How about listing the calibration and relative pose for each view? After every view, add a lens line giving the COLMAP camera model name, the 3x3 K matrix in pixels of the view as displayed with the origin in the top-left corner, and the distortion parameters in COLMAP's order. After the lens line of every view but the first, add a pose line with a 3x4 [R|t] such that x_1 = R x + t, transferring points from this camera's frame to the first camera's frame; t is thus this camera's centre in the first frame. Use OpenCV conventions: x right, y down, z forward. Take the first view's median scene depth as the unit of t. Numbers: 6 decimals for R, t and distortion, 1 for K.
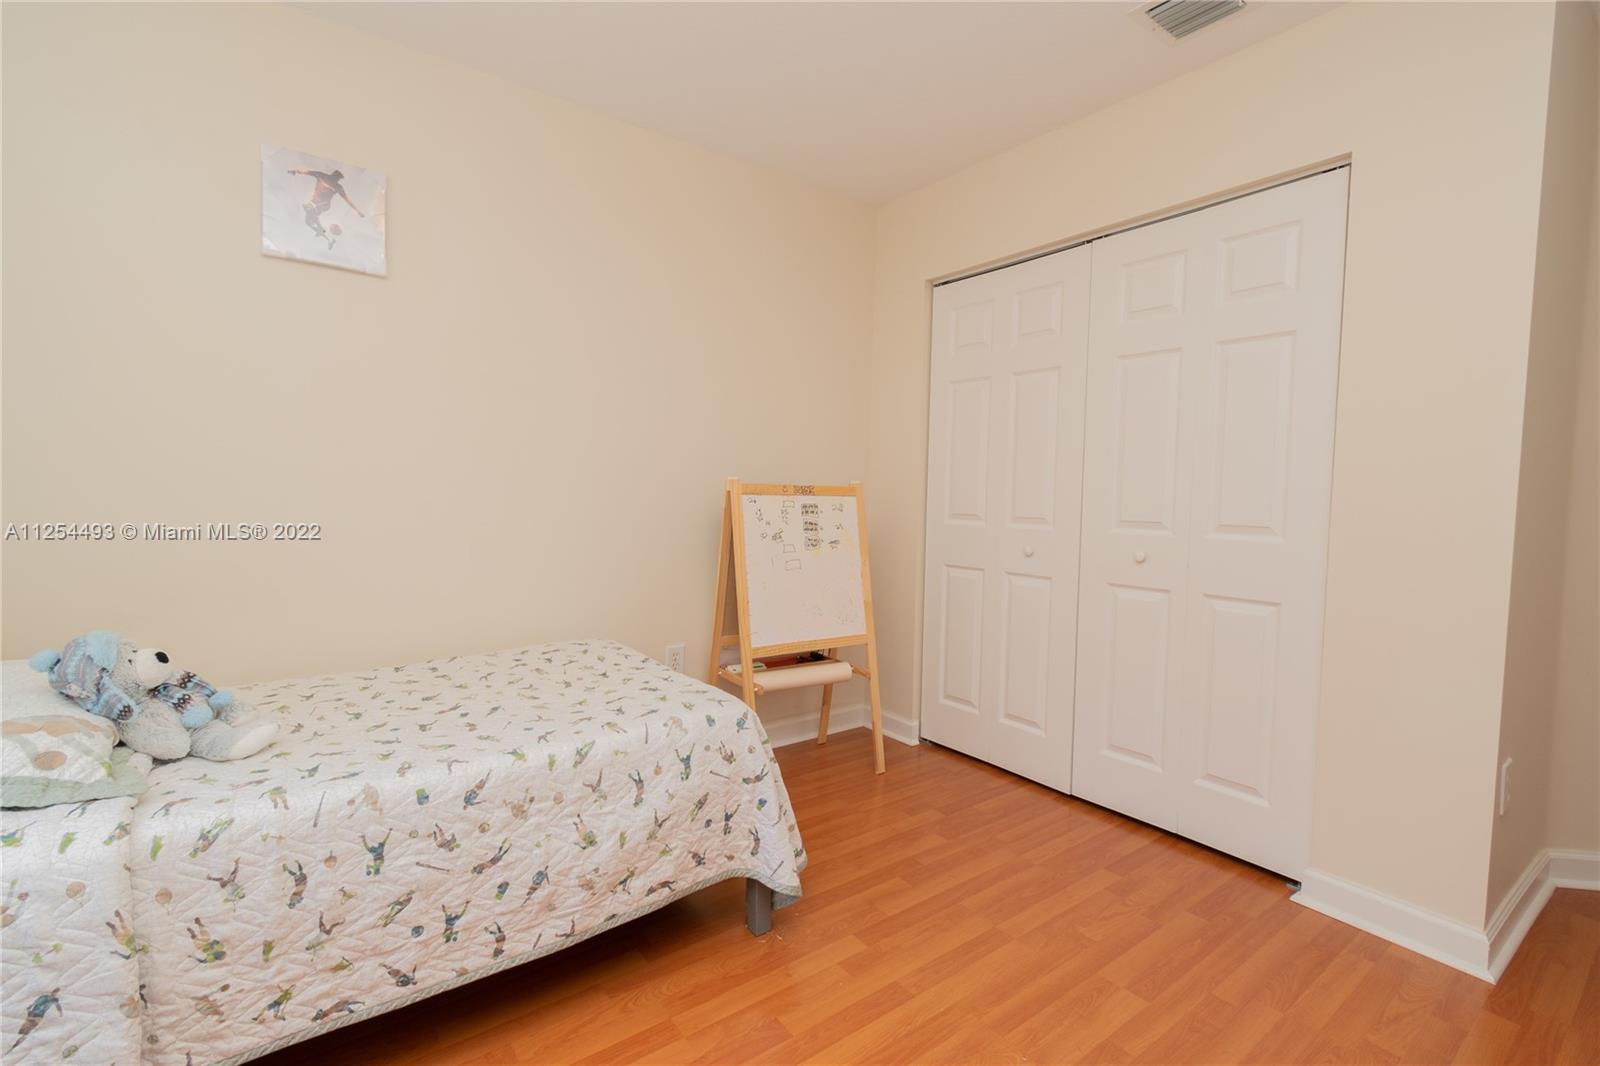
lens RADIAL K [[710.6, 0, 802.7], [0, 710.6, 529.3], [0, 0, 1]] dist [0.009466, -0.004591]
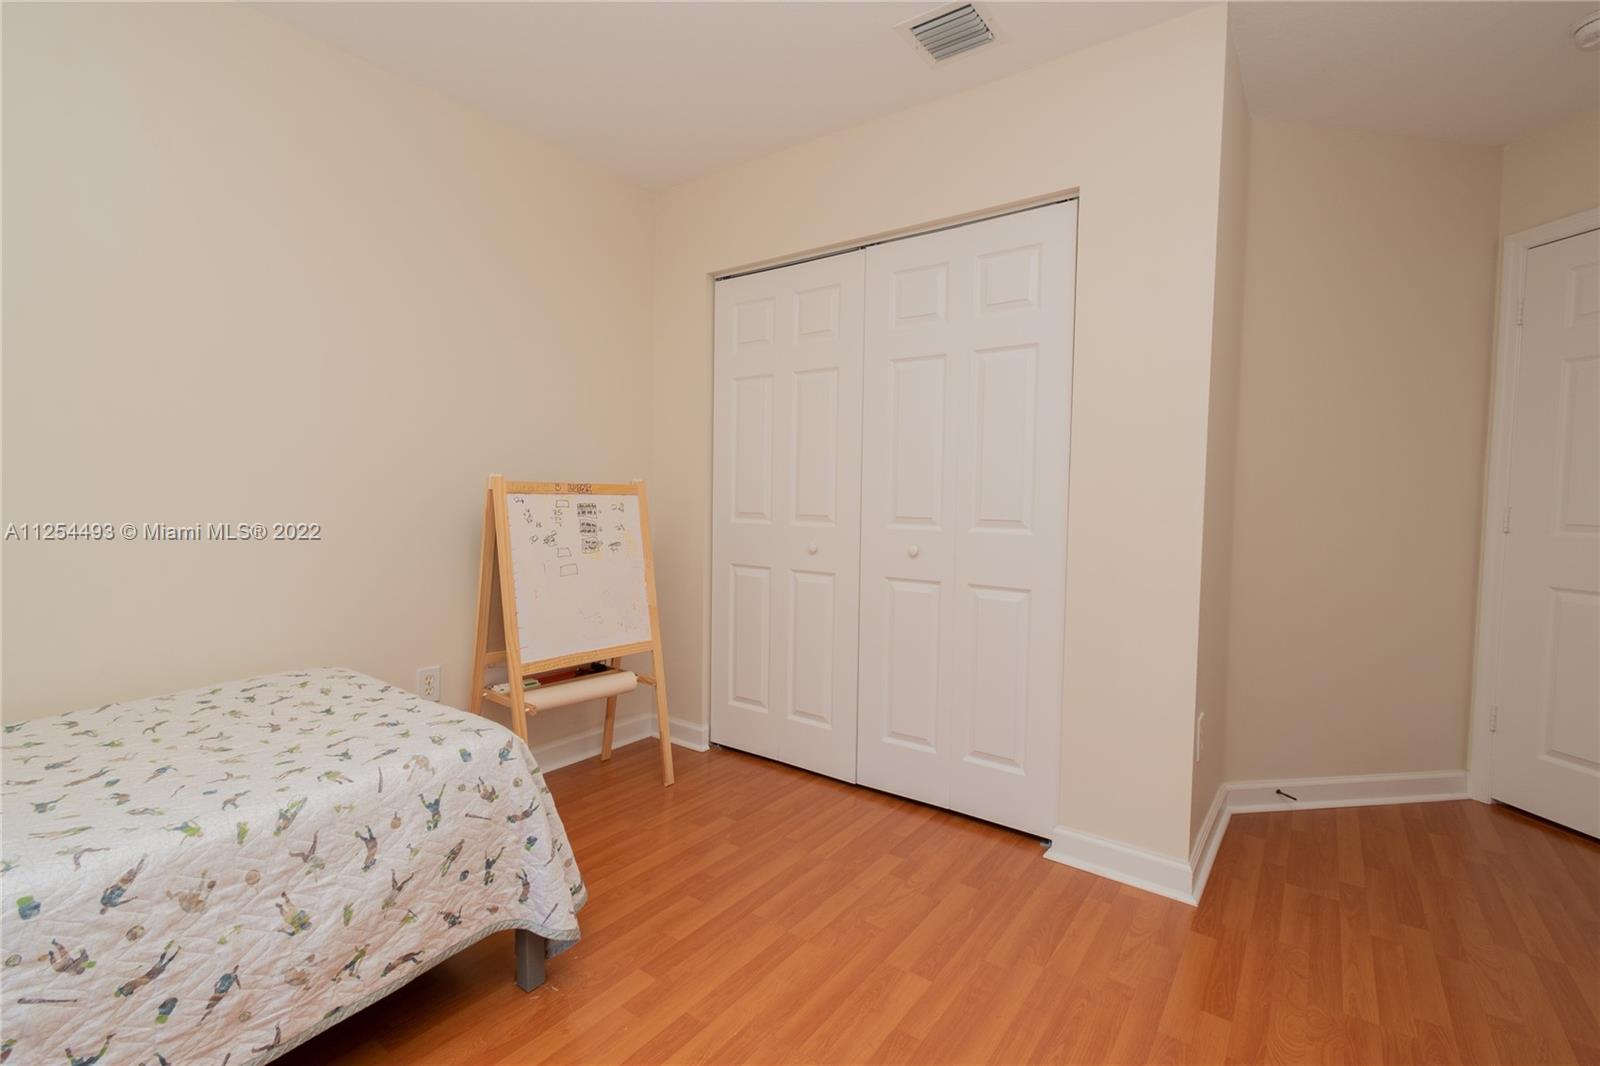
lens RADIAL K [[710.6, 0, 800.3], [0, 710.6, 526.9], [0, 0, 1]] dist [0.009466, -0.004591]
pose [[0.957531, -0.017793, 0.287779, 0.015405], [0.018718, 0.999825, -0.000462, 0.000689], [-0.287721, 0.005829, 0.957697, 0.055797]]
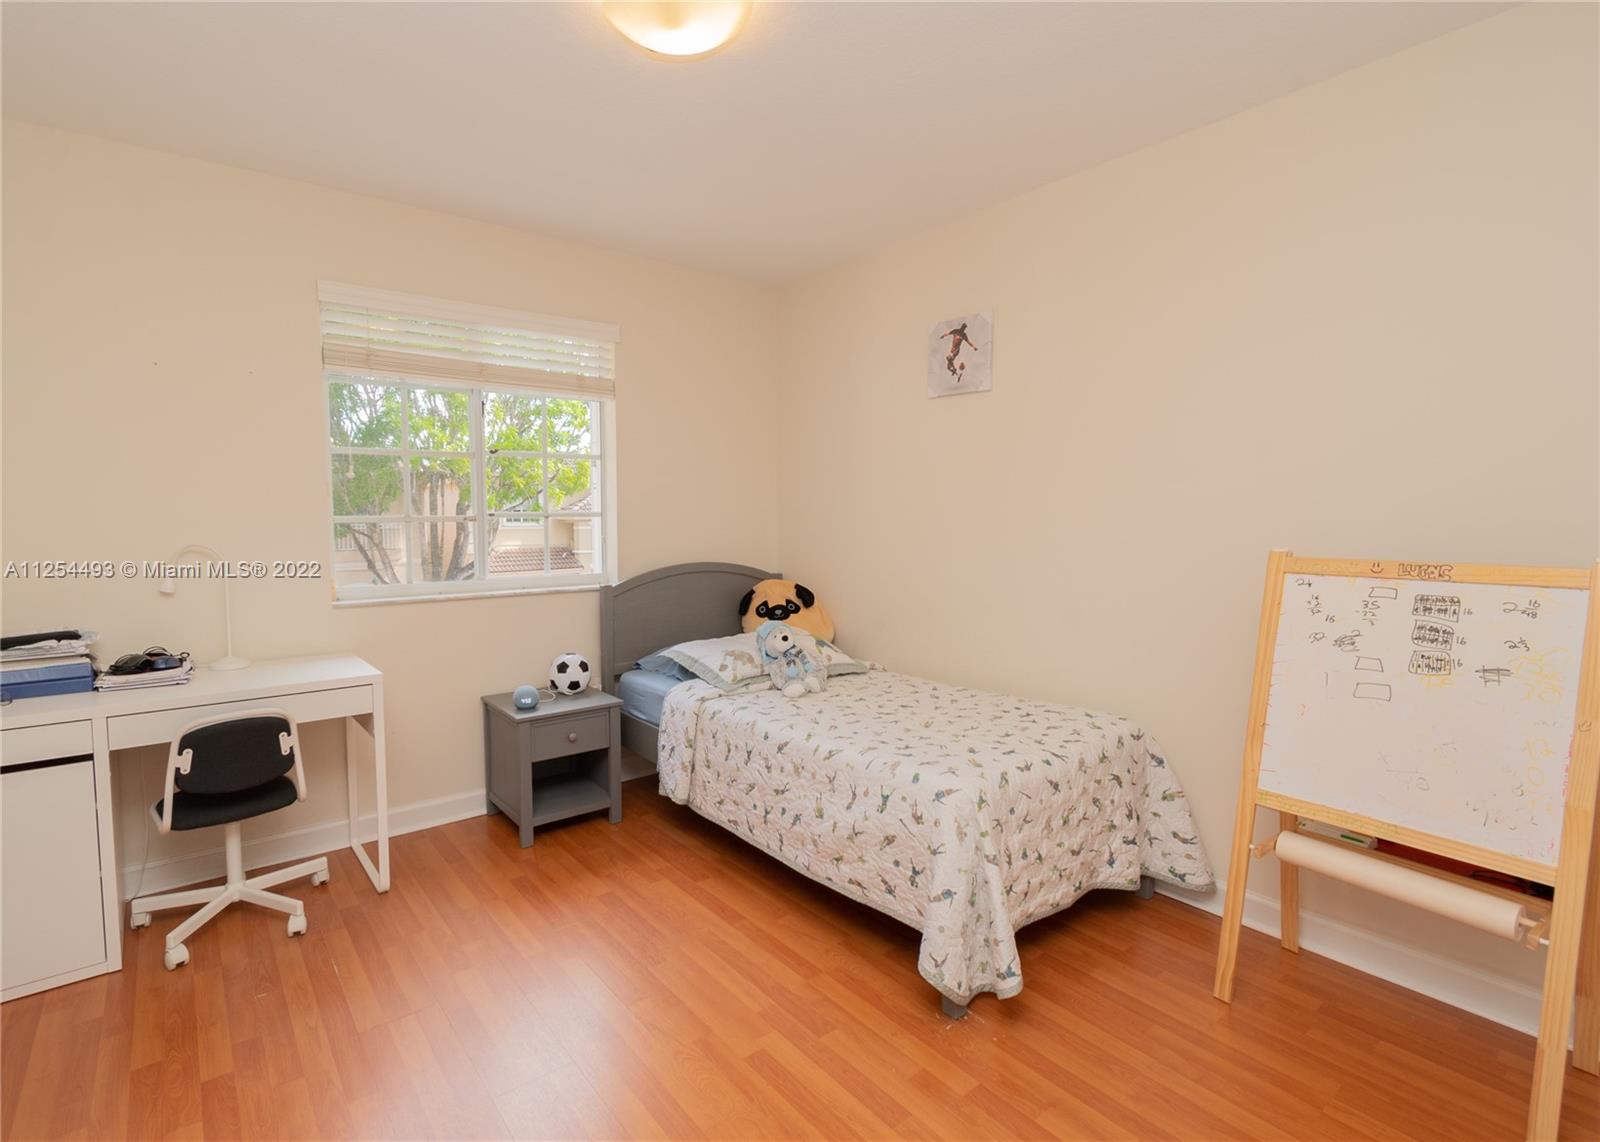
lens RADIAL K [[760.1, 0, 740.8], [0, 760.1, 570.8], [0, 0, 1]] dist [0.010331, 0.000466]
pose [[0.003518, 0.054902, -0.998486, 1.037272], [-0.049480, 0.997278, 0.054661, -0.102779], [0.998769, 0.049213, 0.006225, 0.714587]]
